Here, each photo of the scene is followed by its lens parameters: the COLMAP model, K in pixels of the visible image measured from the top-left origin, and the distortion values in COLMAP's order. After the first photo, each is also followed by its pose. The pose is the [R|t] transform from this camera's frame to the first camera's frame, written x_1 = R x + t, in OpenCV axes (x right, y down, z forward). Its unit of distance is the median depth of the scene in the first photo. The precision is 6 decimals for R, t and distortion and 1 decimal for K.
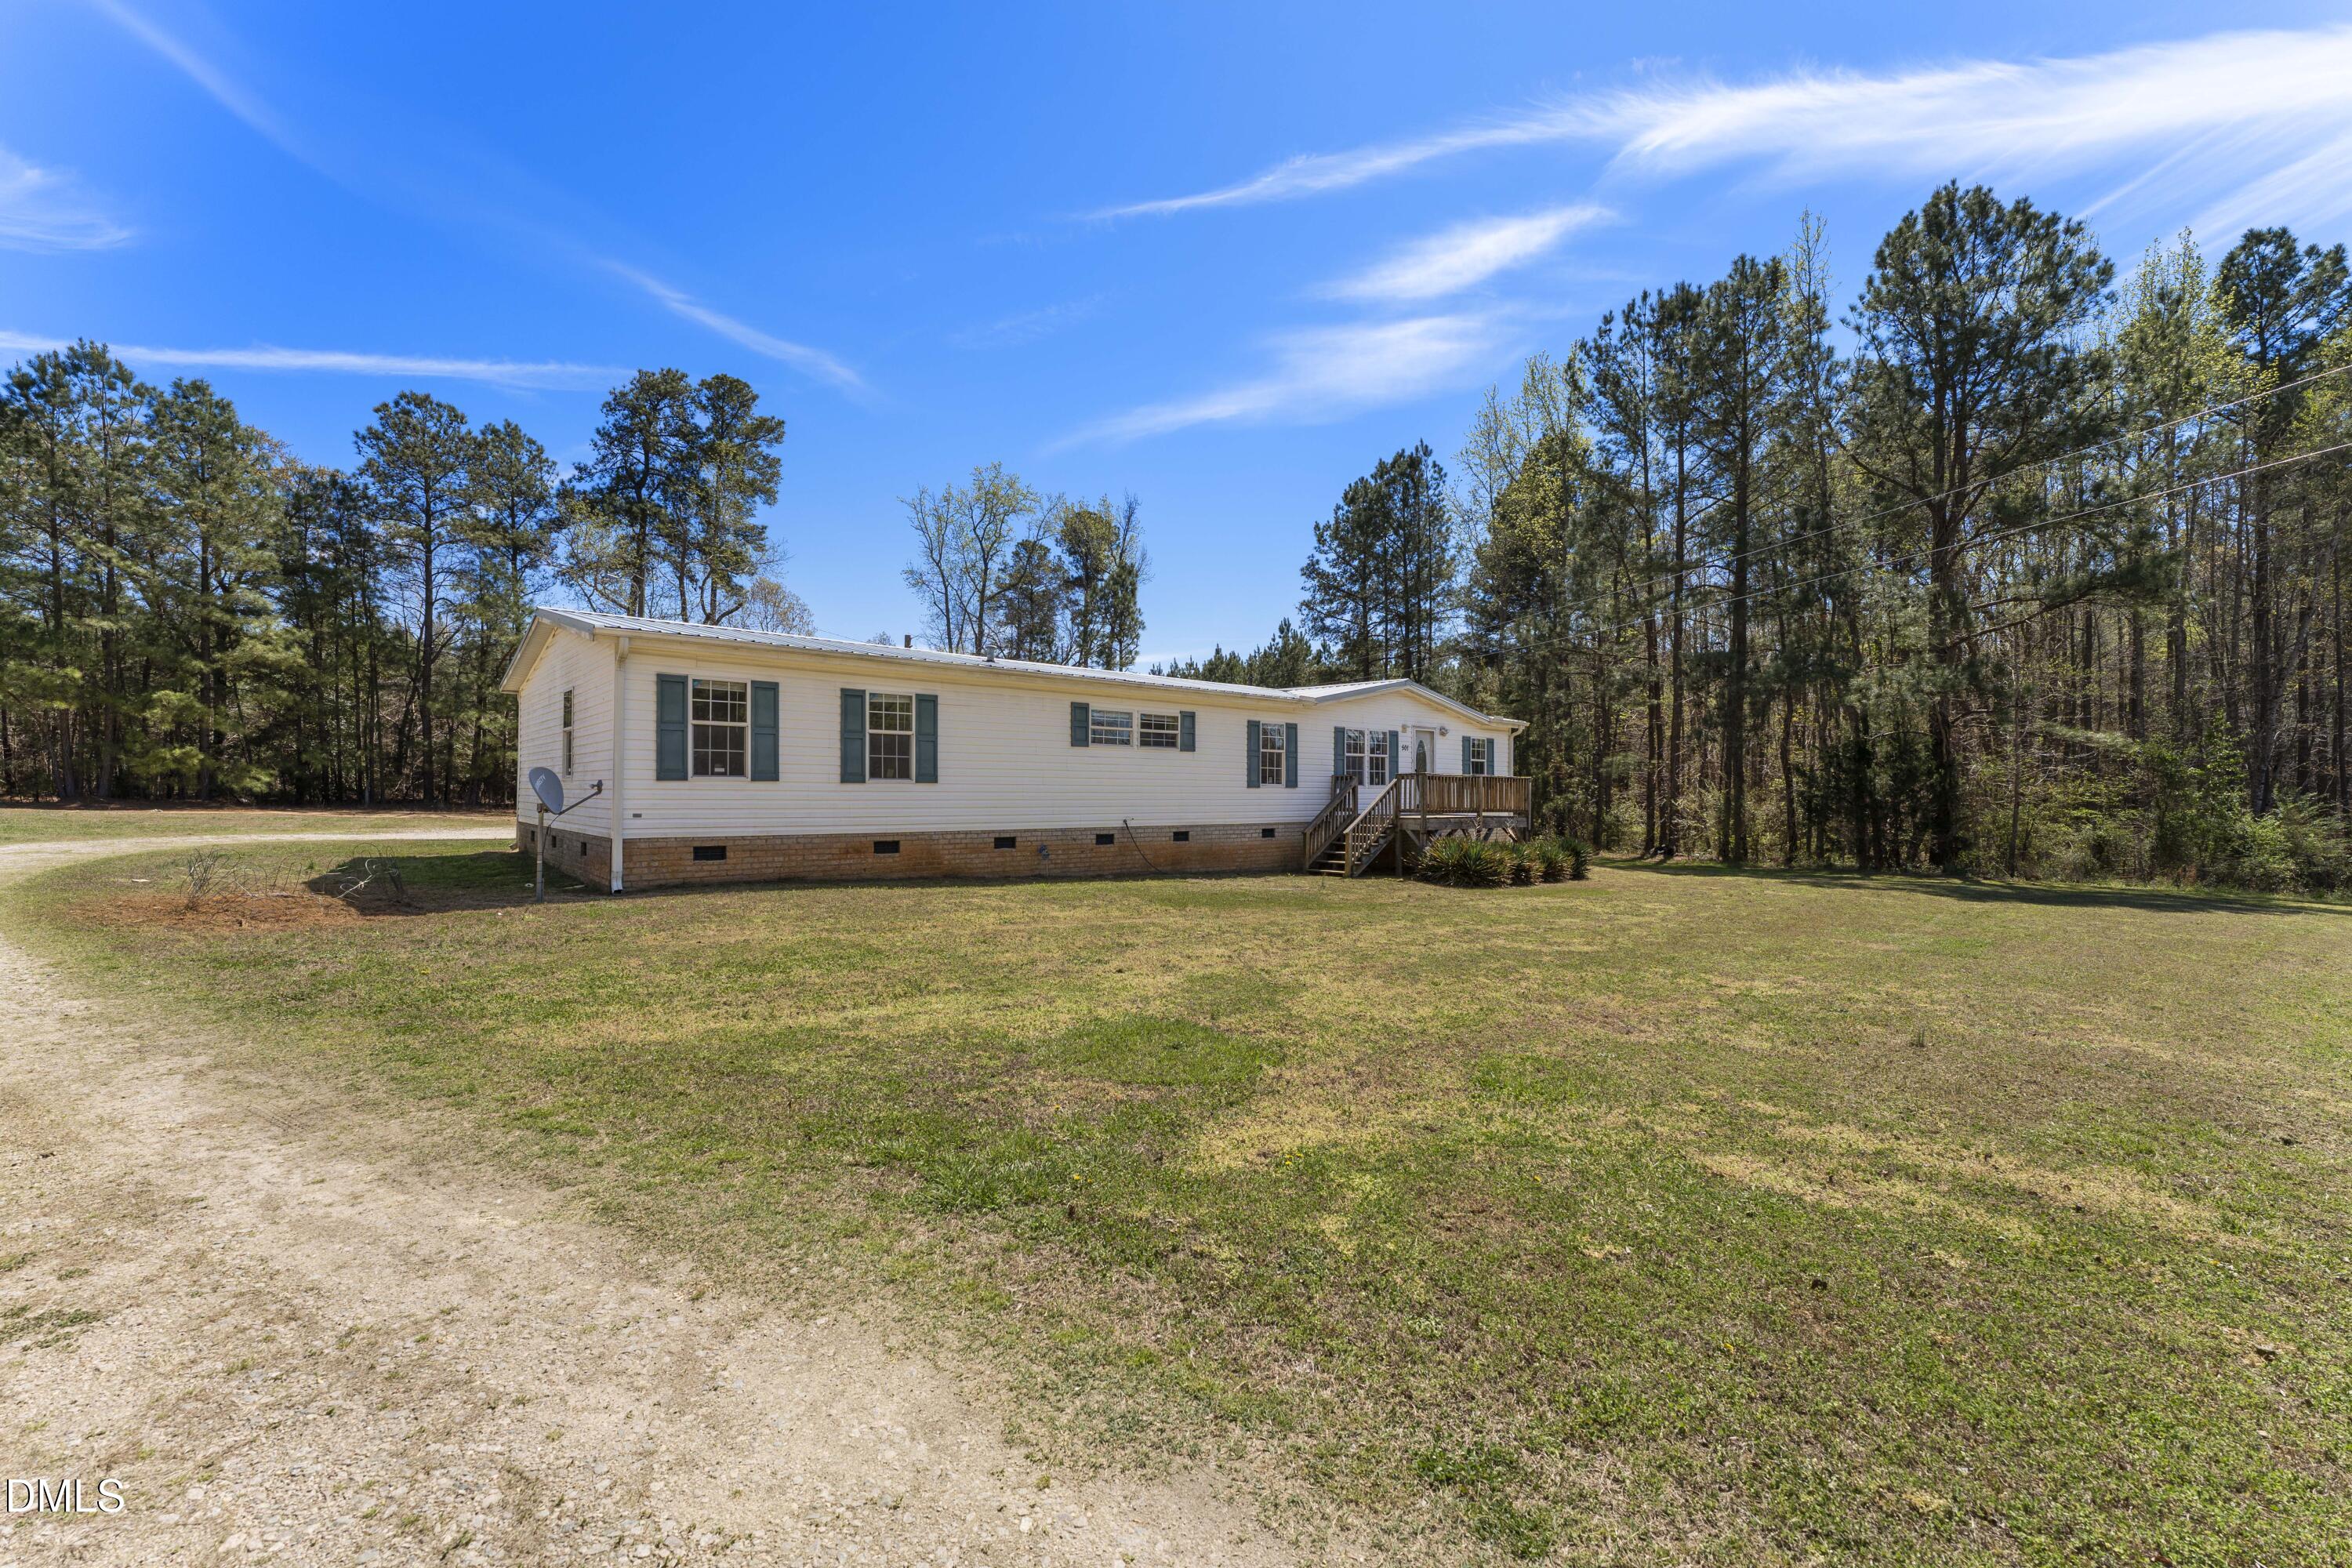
lens RADIAL K [[956.5, 0, 1165.6], [0, 956.5, 772.6], [0, 0, 1]] dist [-0.000812, -0.000294]
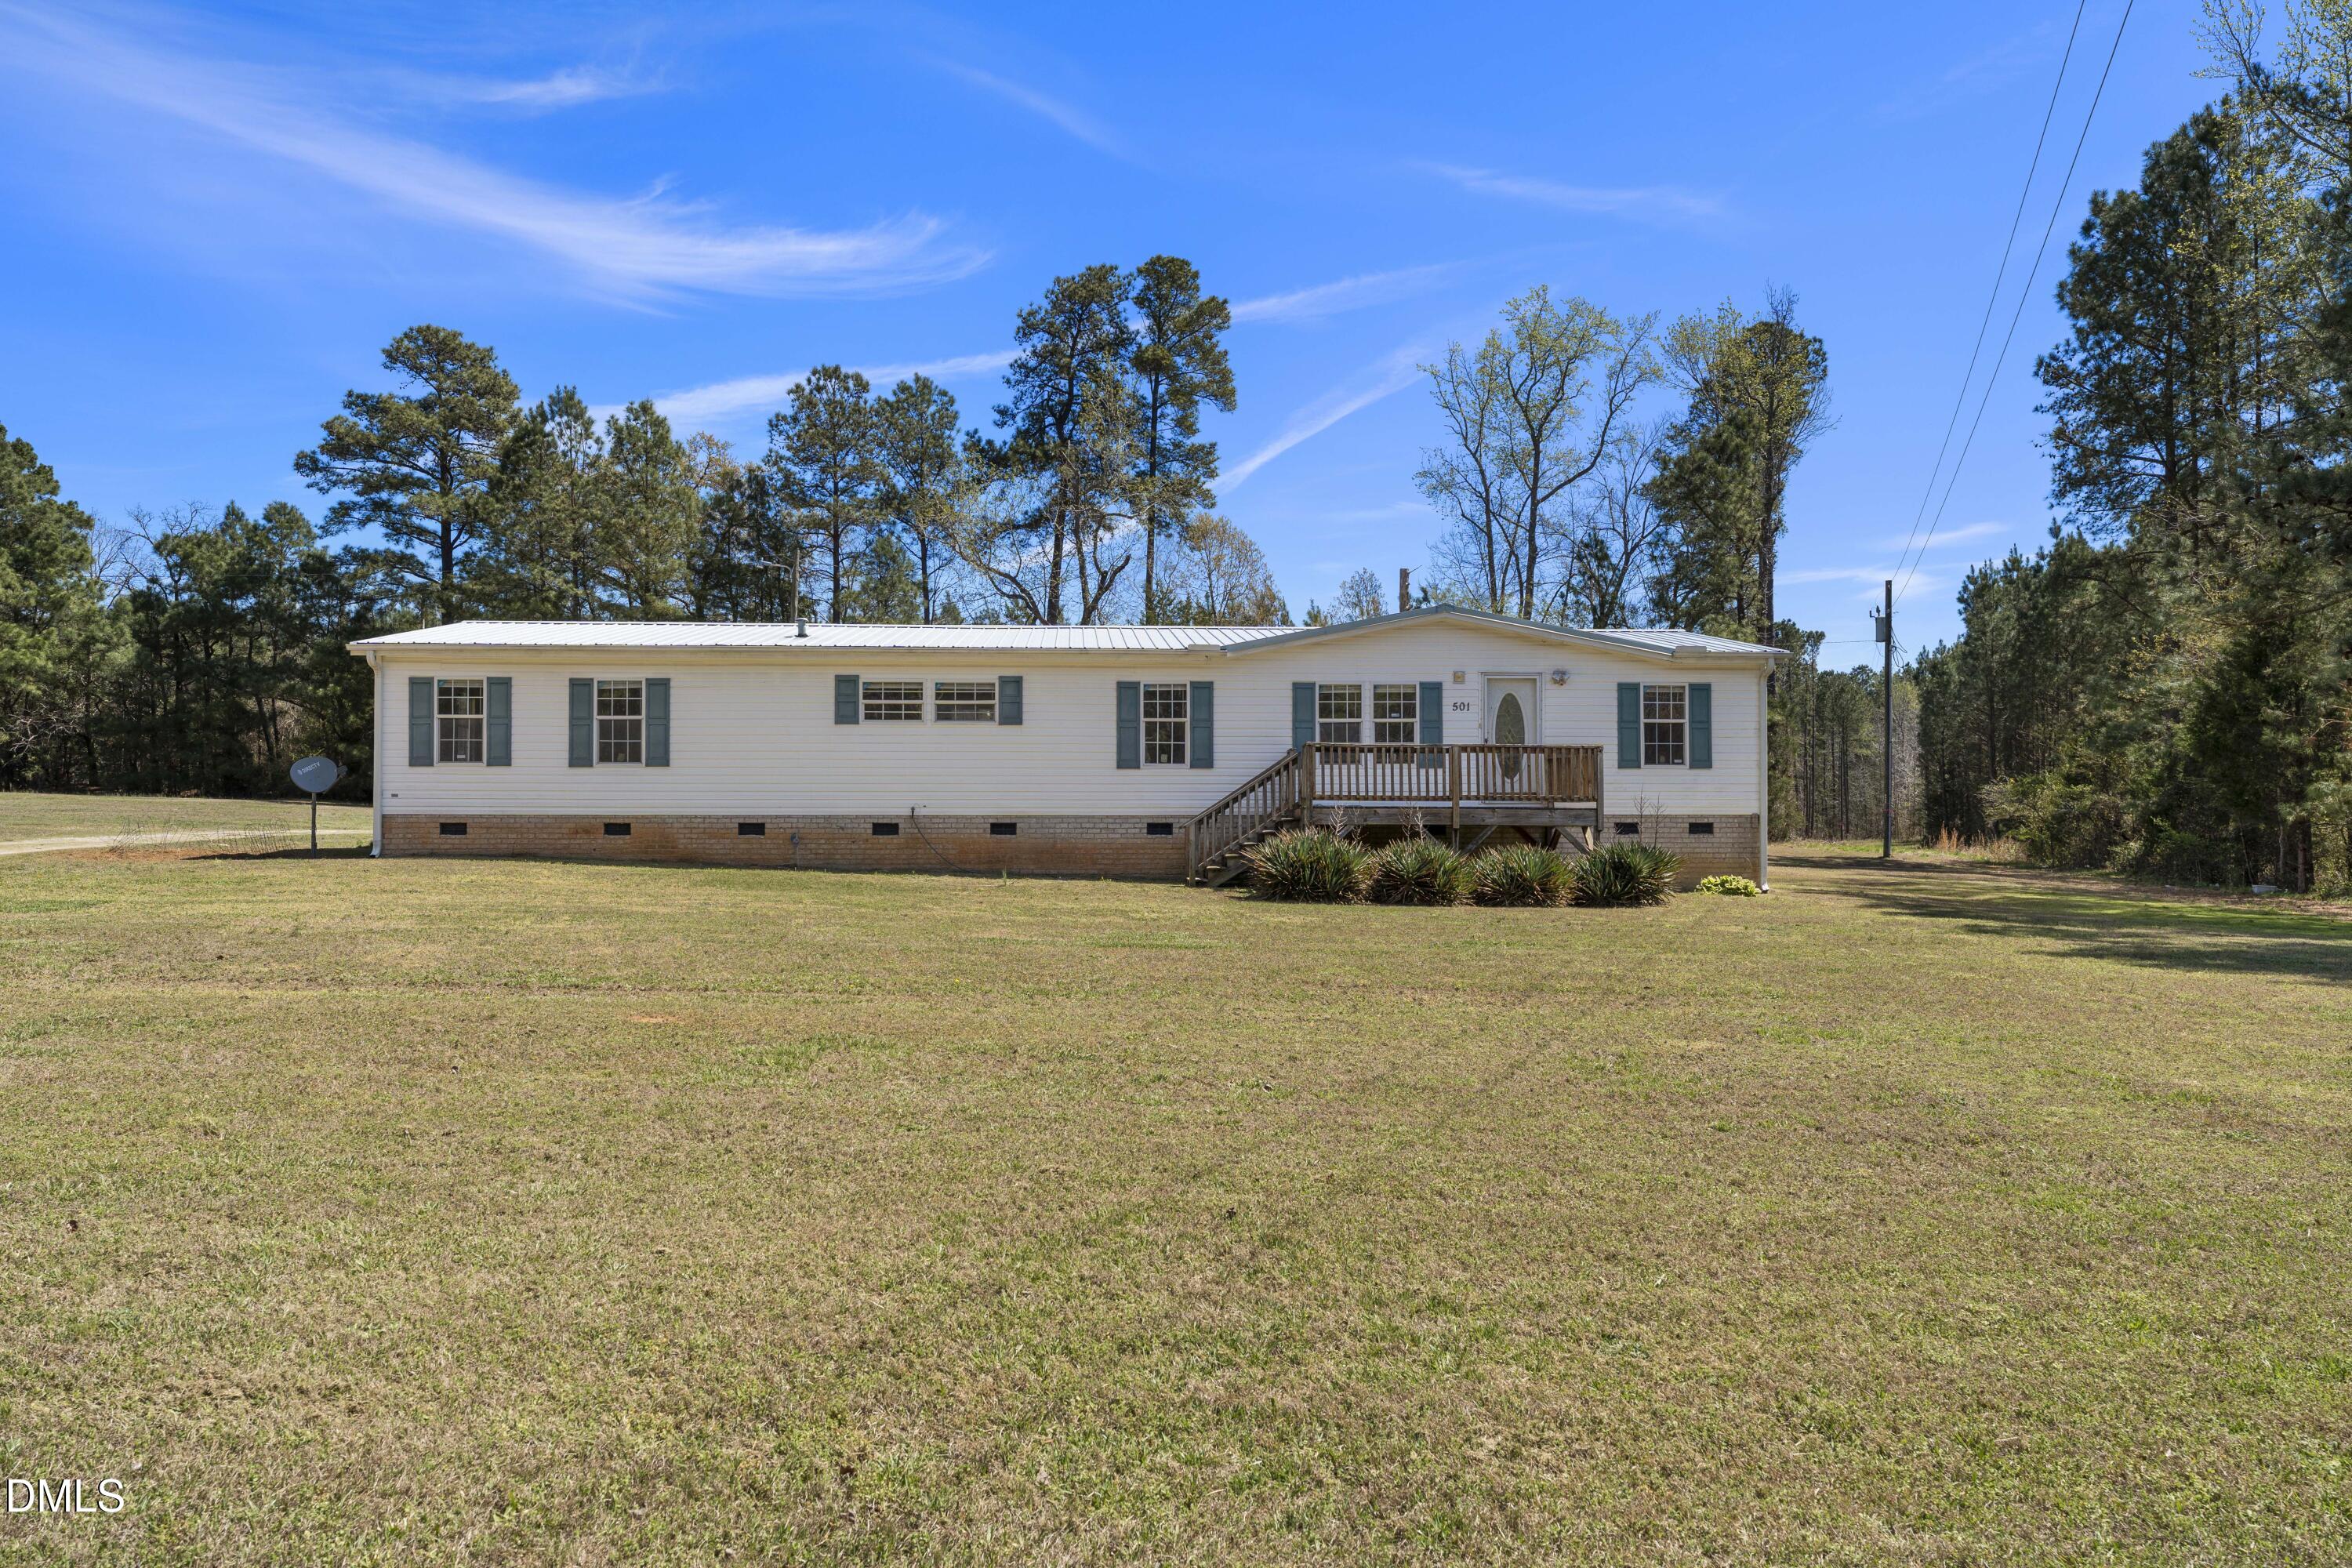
lens RADIAL K [[1592.6, 0, 1172.9], [0, 1592.6, 779.9], [0, 0, 1]] dist [0.001682, -0.000611]
pose [[0.783528, -0.017029, -0.621122, 0.775045], [0.016363, 0.999843, -0.006770, 0.028898], [0.621140, -0.004858, 0.783684, 0.015897]]
